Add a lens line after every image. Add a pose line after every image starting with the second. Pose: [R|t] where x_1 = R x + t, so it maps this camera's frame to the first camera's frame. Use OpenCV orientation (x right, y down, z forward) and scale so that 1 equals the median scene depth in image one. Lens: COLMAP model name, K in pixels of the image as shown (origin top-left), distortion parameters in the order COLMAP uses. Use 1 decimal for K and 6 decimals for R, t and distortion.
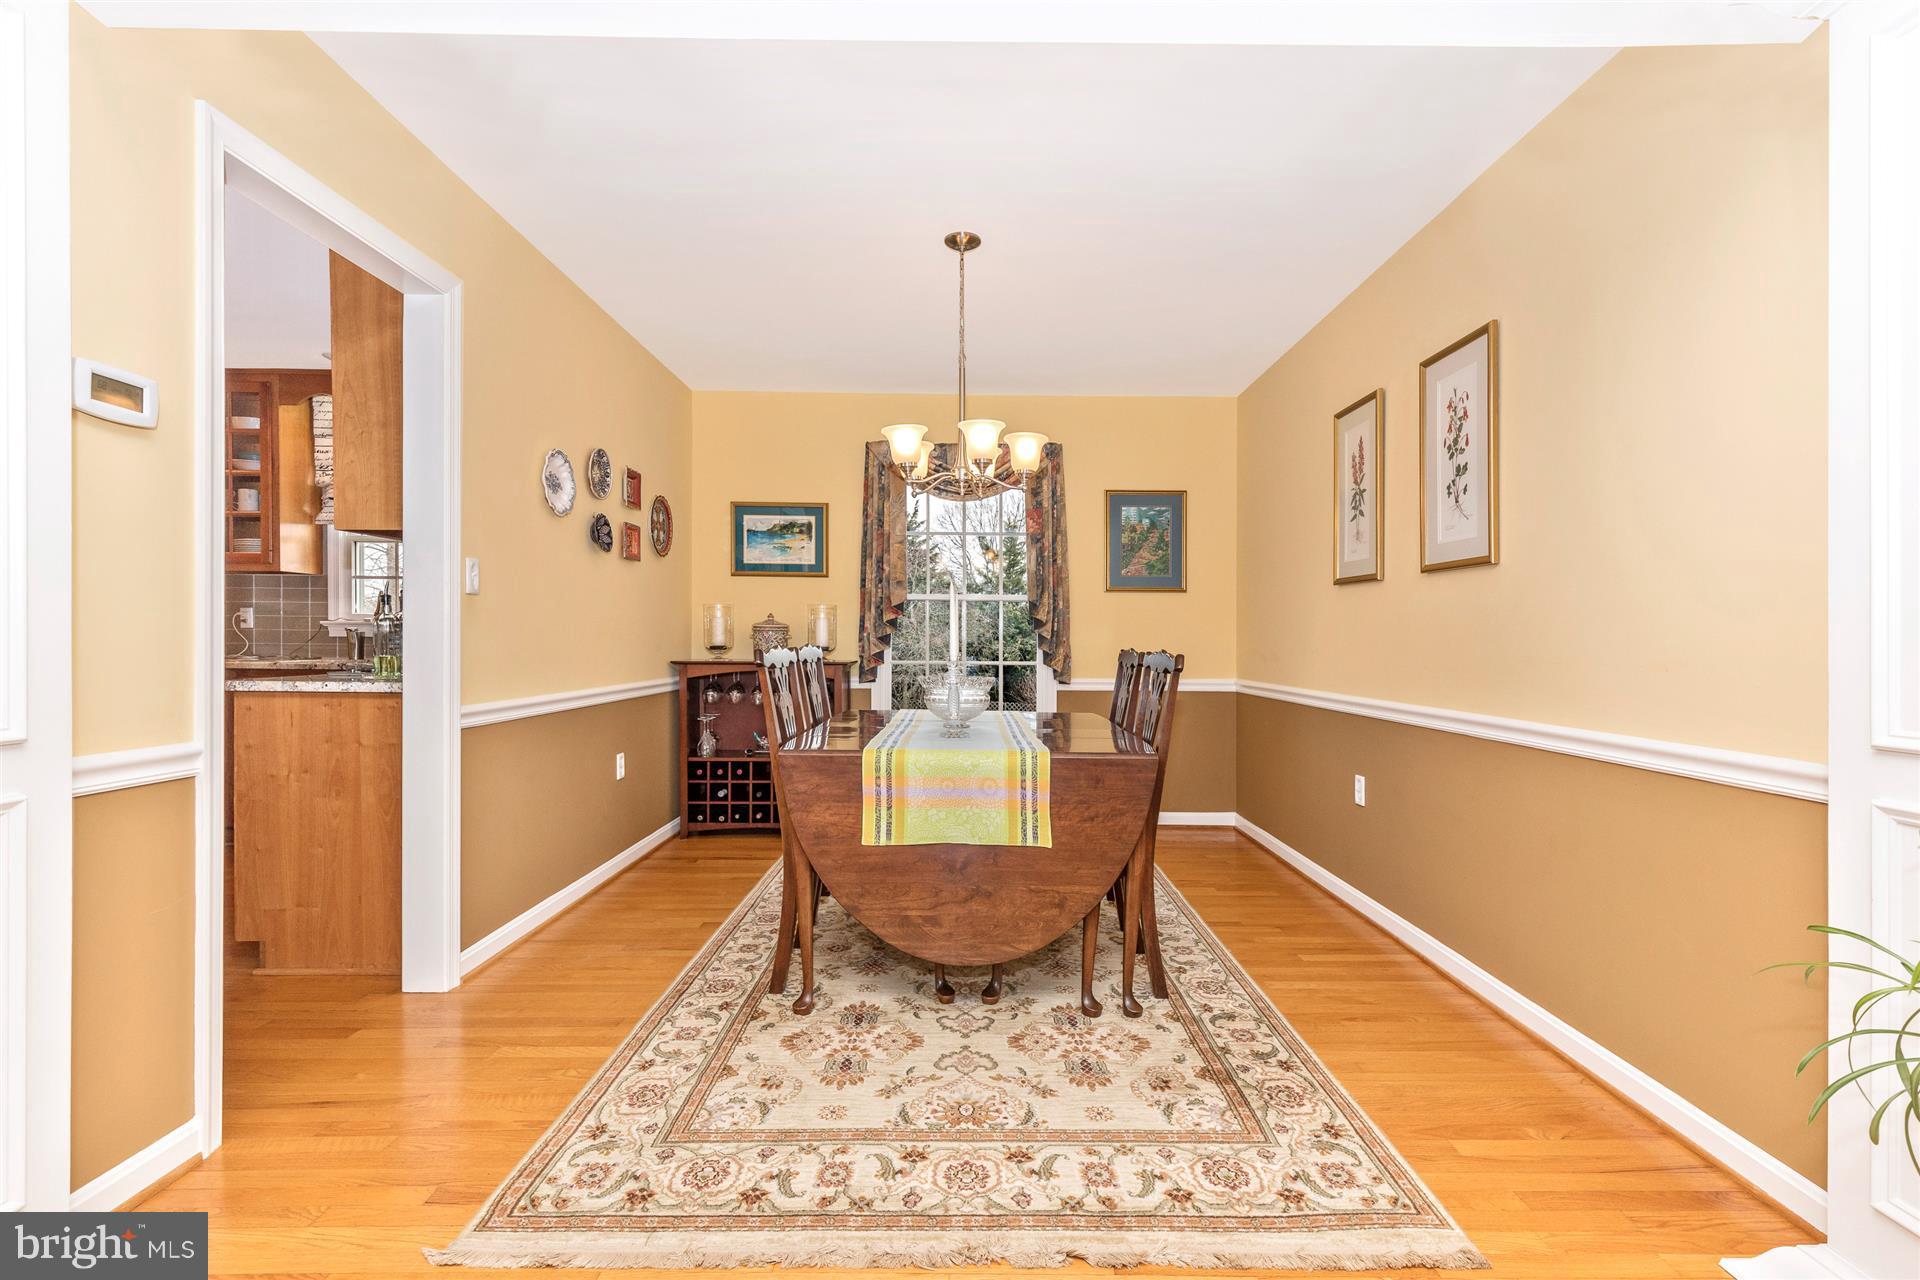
lens RADIAL K [[877.6, 0, 976.4], [0, 877.6, 622.7], [0, 0, 1]] dist [0.010455, -0.000111]
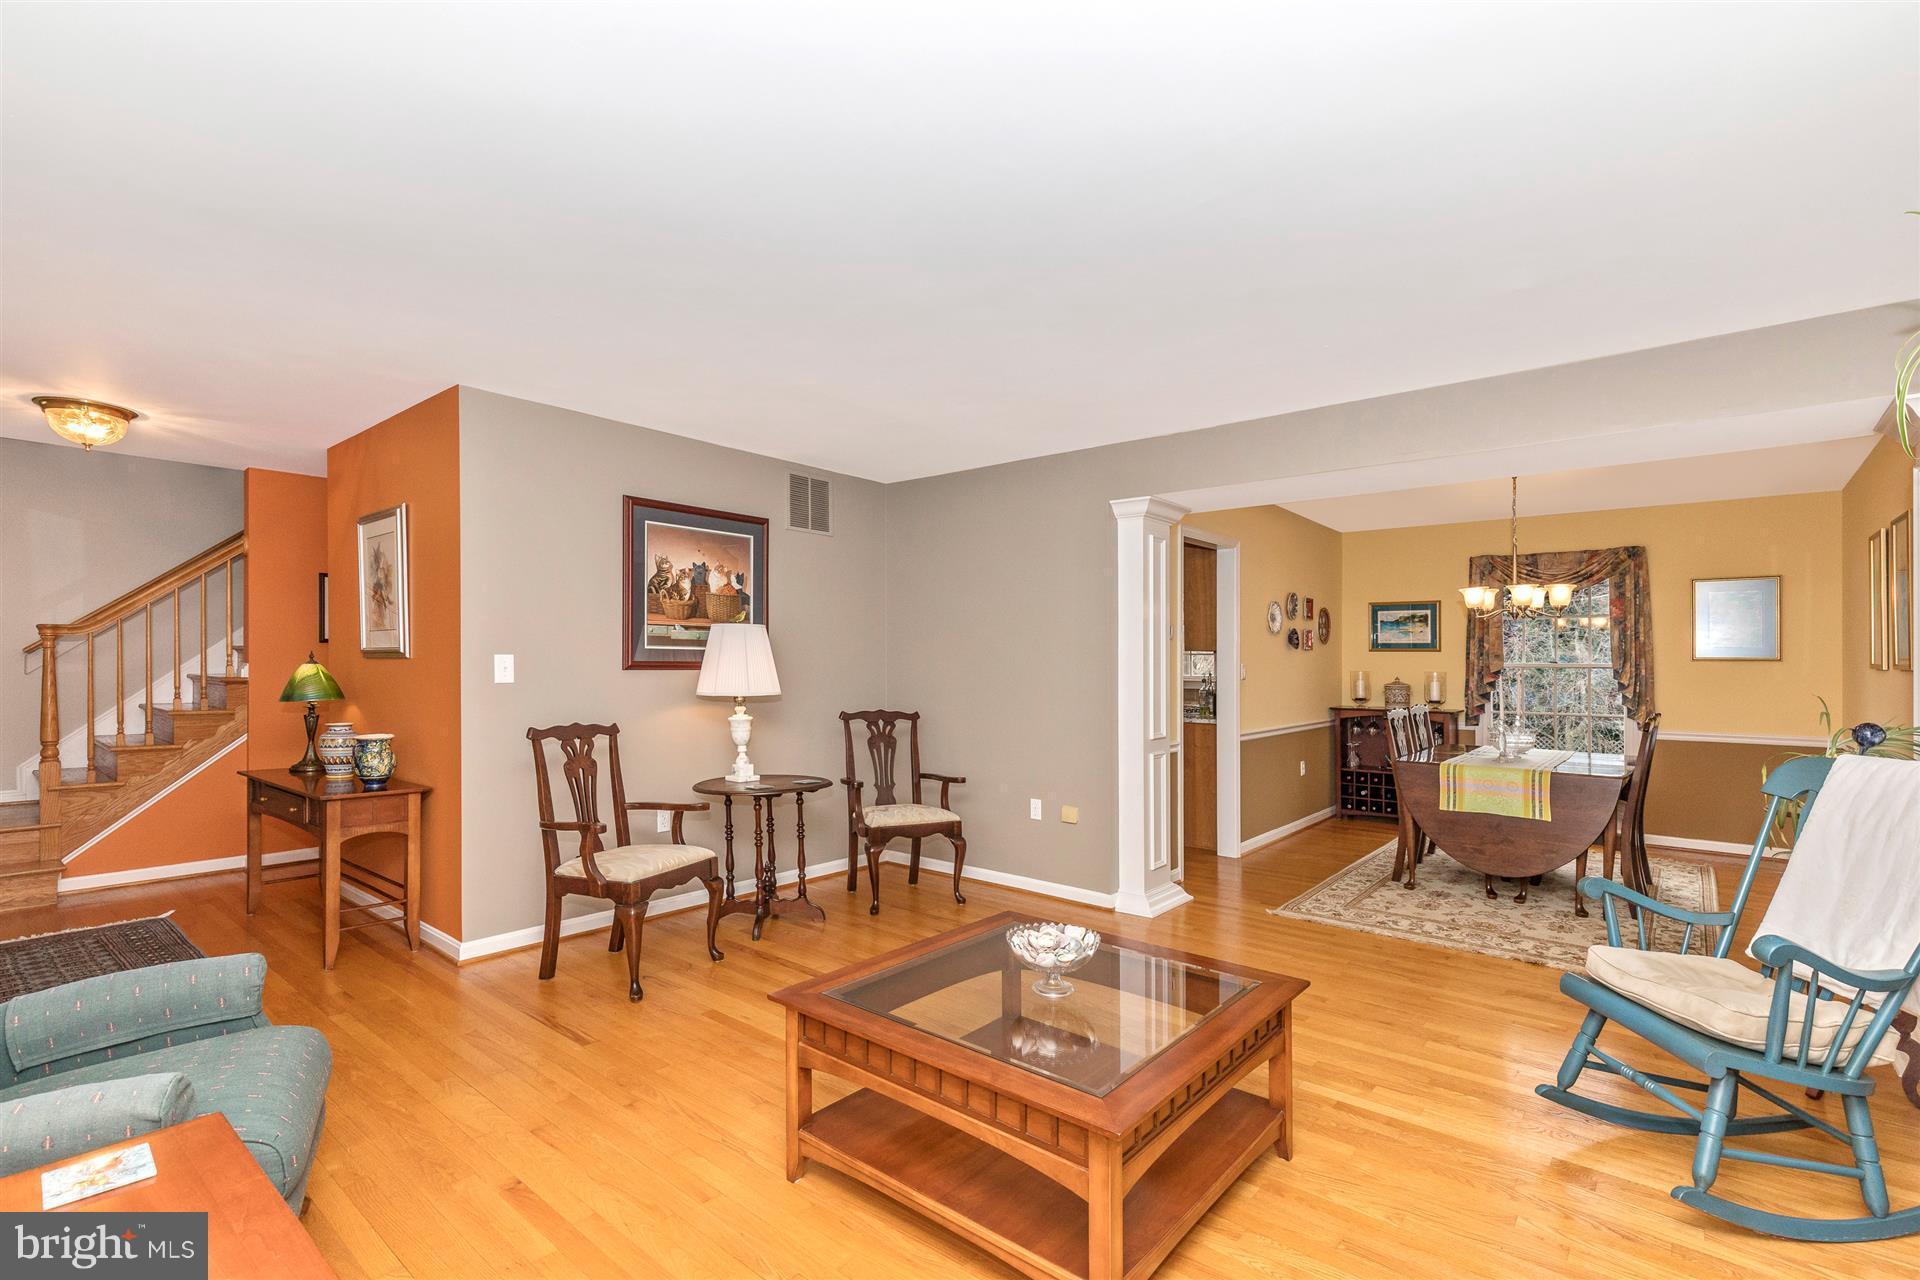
lens RADIAL K [[872.9, 0, 965.6], [0, 872.9, 670.5], [0, 0, 1]] dist [0.005086, 0.000026]
pose [[0.763863, 0.003300, -0.645370, 0.202103], [0.012418, 0.999727, 0.019810, -0.073842], [0.645259, -0.023146, 0.763613, -0.749578]]
